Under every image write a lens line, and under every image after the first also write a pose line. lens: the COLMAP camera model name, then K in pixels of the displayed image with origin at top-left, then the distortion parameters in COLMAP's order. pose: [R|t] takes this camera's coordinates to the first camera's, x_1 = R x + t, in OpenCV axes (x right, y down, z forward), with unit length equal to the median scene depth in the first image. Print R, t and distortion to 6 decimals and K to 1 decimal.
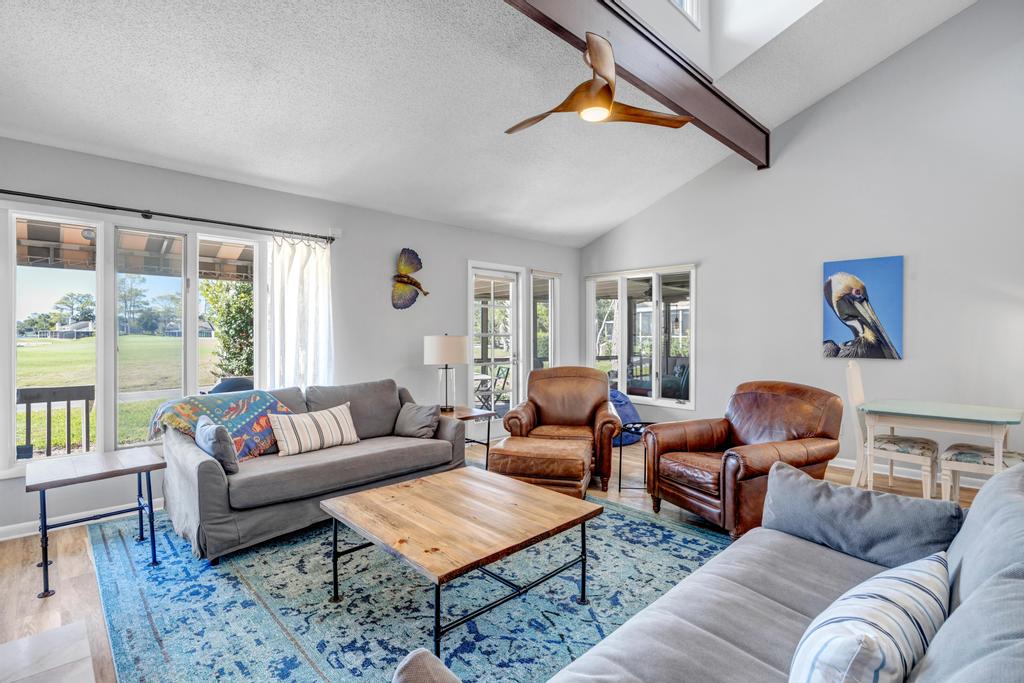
lens RADIAL K [[486.2, 0, 512.0], [0, 486.2, 341.5], [0, 0, 1]] dist [-0.003487, -0.000875]
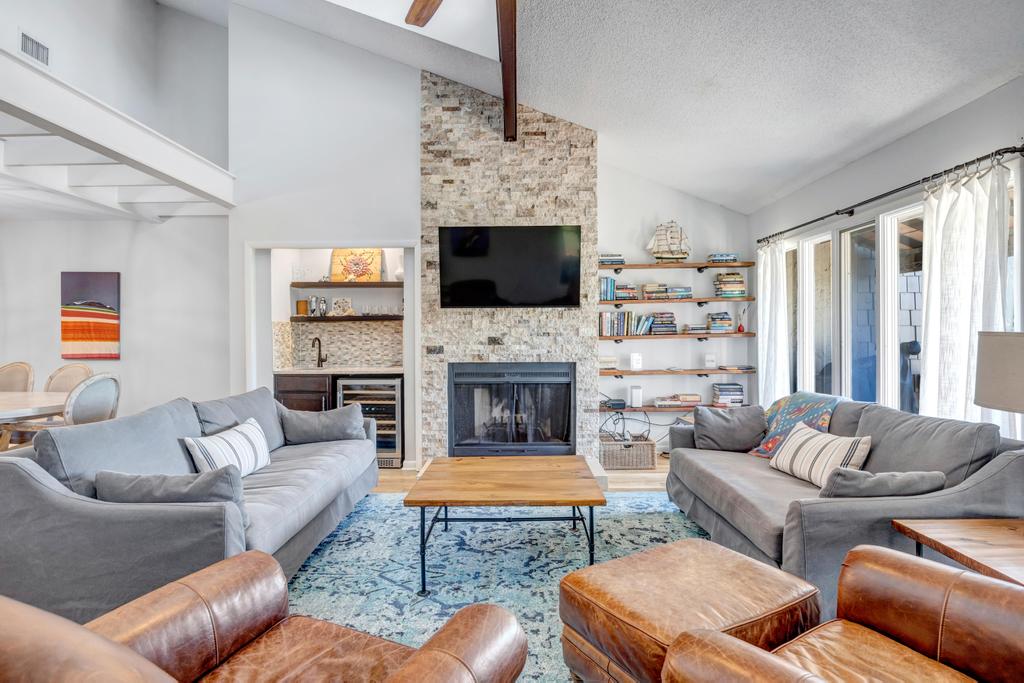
lens RADIAL K [[538.5, 0, 512.0], [0, 538.5, 341.5], [0, 0, 1]] dist [-0.000639, -0.000218]
pose [[-0.704197, 0.010626, -0.709925, 0.823321], [-0.005394, 0.999779, 0.020316, -0.020055], [0.709984, 0.018136, -0.703984, 1.938778]]
